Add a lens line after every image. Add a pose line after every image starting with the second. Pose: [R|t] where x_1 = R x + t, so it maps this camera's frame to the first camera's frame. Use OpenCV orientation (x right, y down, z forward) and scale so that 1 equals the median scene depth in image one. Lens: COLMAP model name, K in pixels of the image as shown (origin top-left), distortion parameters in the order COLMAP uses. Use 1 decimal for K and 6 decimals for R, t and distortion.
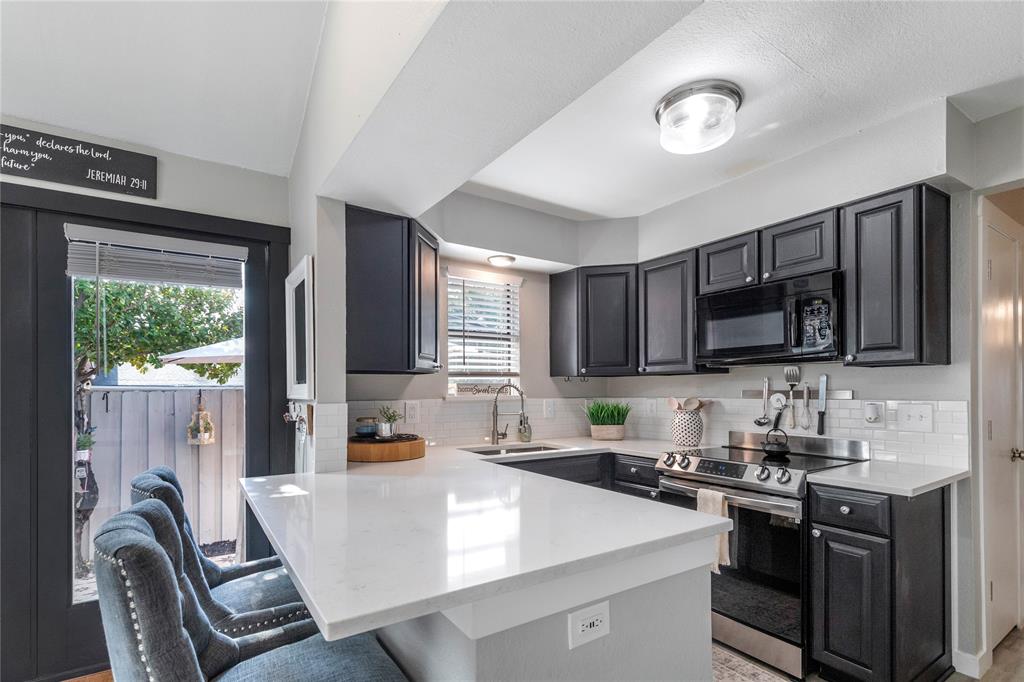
lens RADIAL K [[485.2, 0, 498.0], [0, 485.2, 389.1], [0, 0, 1]] dist [0.003026, 0.000524]
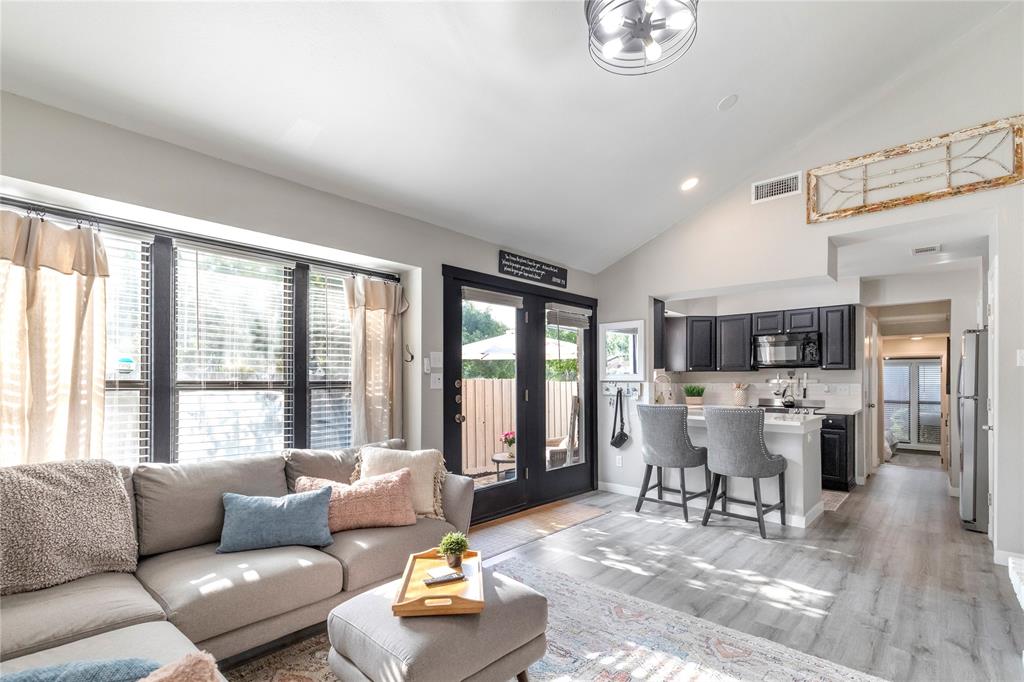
lens RADIAL K [[470.3, 0, 510.4], [0, 470.3, 377.5], [0, 0, 1]] dist [-0.000035, 0.000022]
pose [[0.968213, 0.008927, 0.249968, -1.190912], [-0.006869, 0.999935, -0.009105, 0.022575], [-0.250033, 0.007099, 0.968211, -0.788337]]
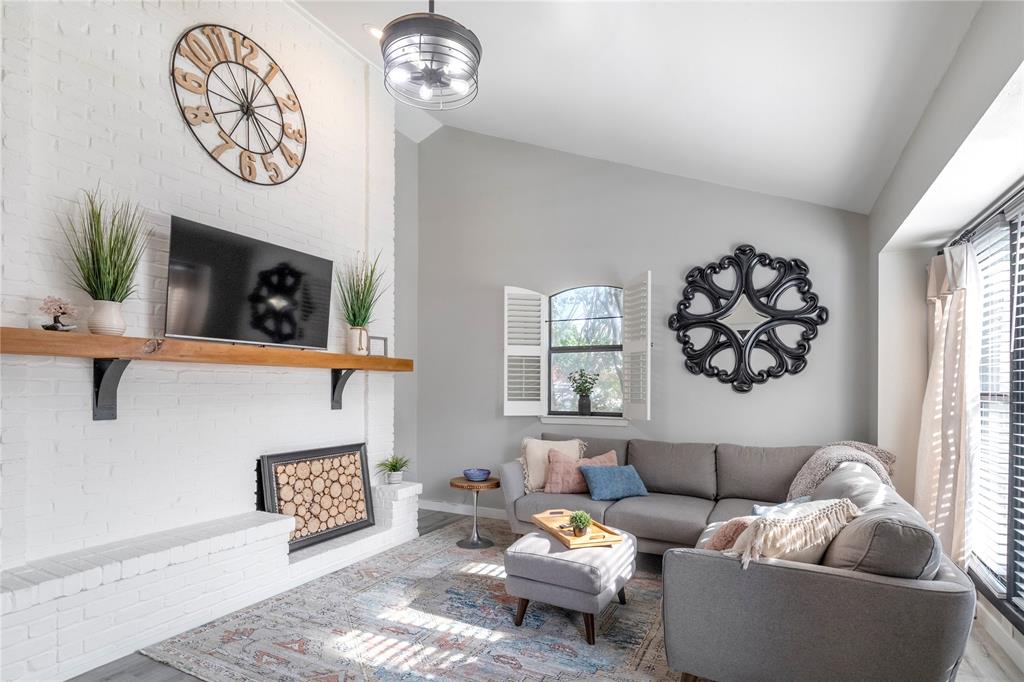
lens RADIAL K [[506.8, 0, 512.3], [0, 506.8, 383.3], [0, 0, 1]] dist [-0.001223, -0.000322]
pose [[-0.878196, -0.002125, -0.478297, -0.574126], [0.000729, 0.999983, -0.005782, 0.014731], [0.478301, -0.005427, -0.878179, 0.578383]]
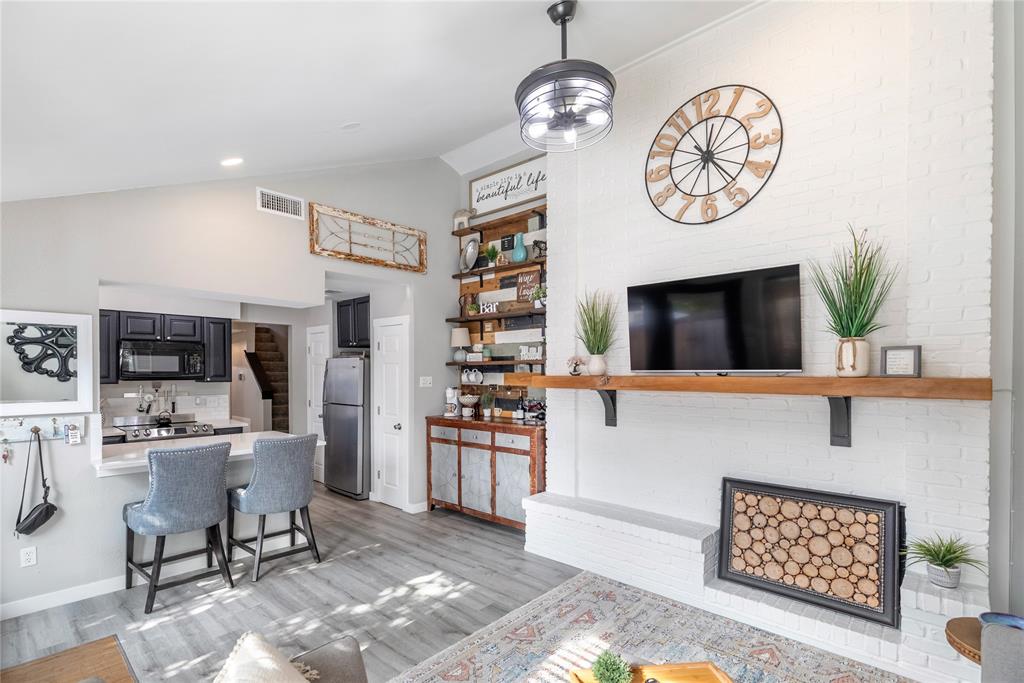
lens RADIAL K [[476.8, 0, 498.5], [0, 476.8, 374.1], [0, 0, 1]] dist [-0.001276, -0.000009]
pose [[-0.233614, -0.000795, 0.972329, -1.571605], [0.000708, 0.999999, 0.000988, -0.071446], [-0.972329, 0.000920, -0.233613, 0.094510]]
